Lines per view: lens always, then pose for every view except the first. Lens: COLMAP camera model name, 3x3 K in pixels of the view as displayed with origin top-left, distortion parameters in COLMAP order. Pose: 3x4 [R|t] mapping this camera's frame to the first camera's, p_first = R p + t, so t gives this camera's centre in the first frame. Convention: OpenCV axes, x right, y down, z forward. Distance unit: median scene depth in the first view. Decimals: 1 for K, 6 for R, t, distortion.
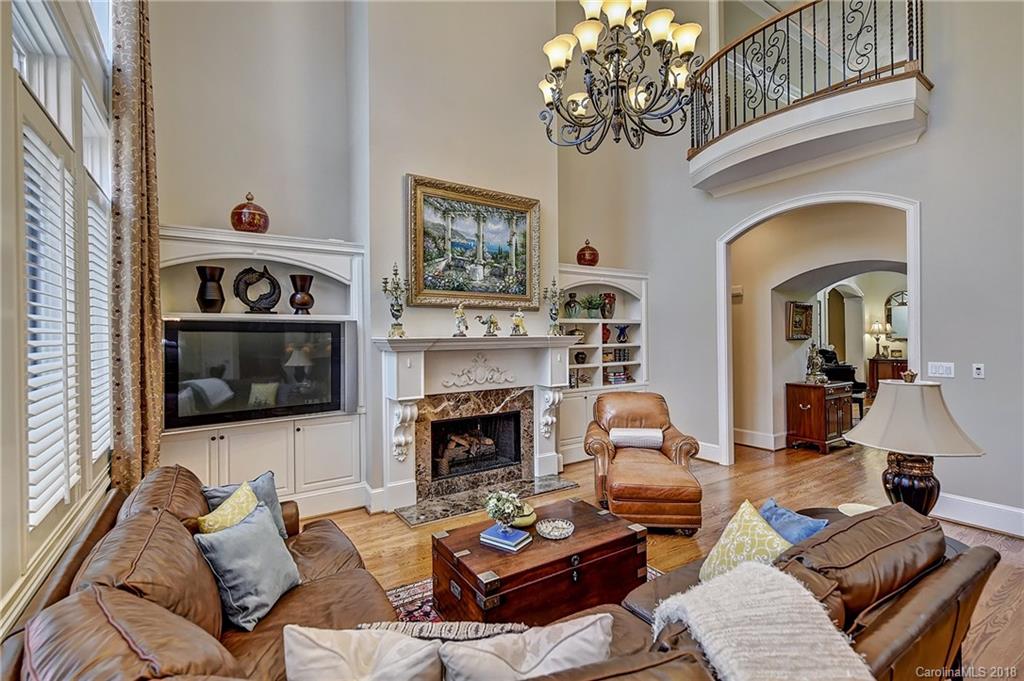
lens RADIAL K [[457.2, 0, 489.2], [0, 457.2, 335.1], [0, 0, 1]] dist [0.015741, -0.000094]
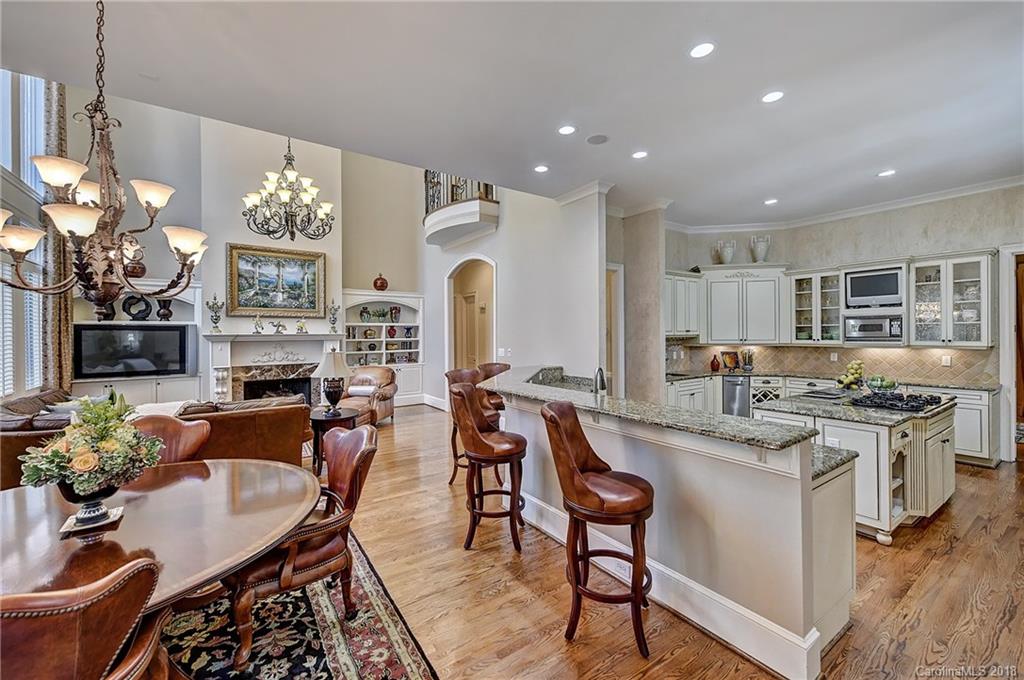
lens RADIAL K [[420.9, 0, 508.9], [0, 420.9, 335.2], [0, 0, 1]] dist [-0.001646, -0.000079]
pose [[0.999653, 0.001832, 0.026261, 0.838730], [-0.001927, 0.999992, 0.003591, 0.001816], [-0.026255, -0.003641, 0.999649, -0.642516]]
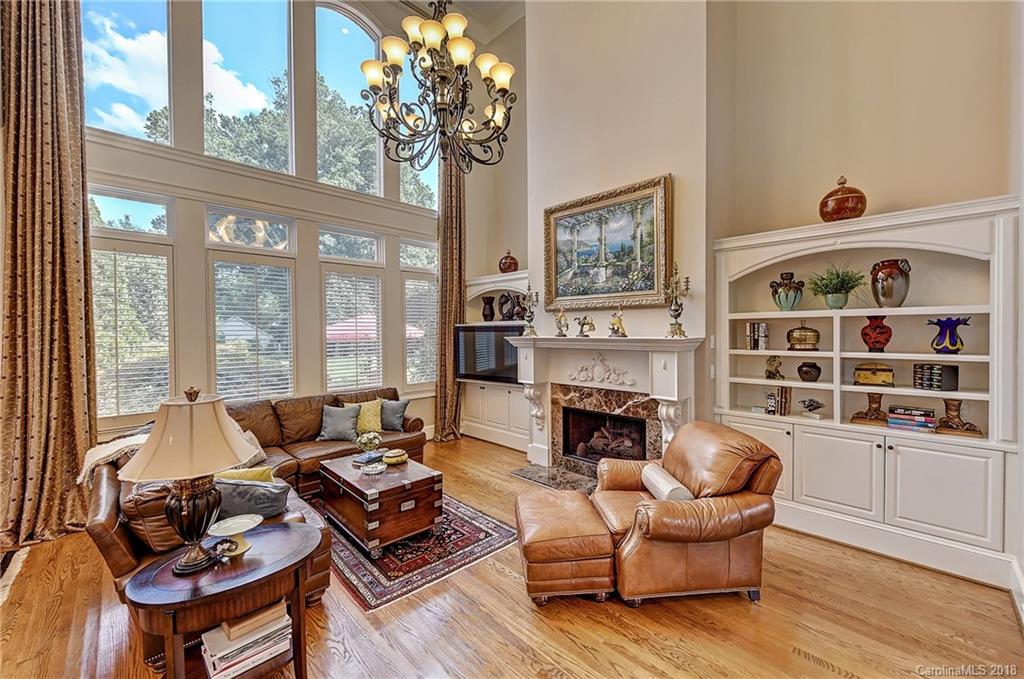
lens RADIAL K [[408.4, 0, 506.0], [0, 408.4, 336.2], [0, 0, 1]] dist [0.002380, -0.000570]
pose [[0.203255, 0.020793, -0.978905, 0.875184], [0.008274, 0.999702, 0.022953, -0.021583], [0.979091, -0.012765, 0.203022, 0.623279]]
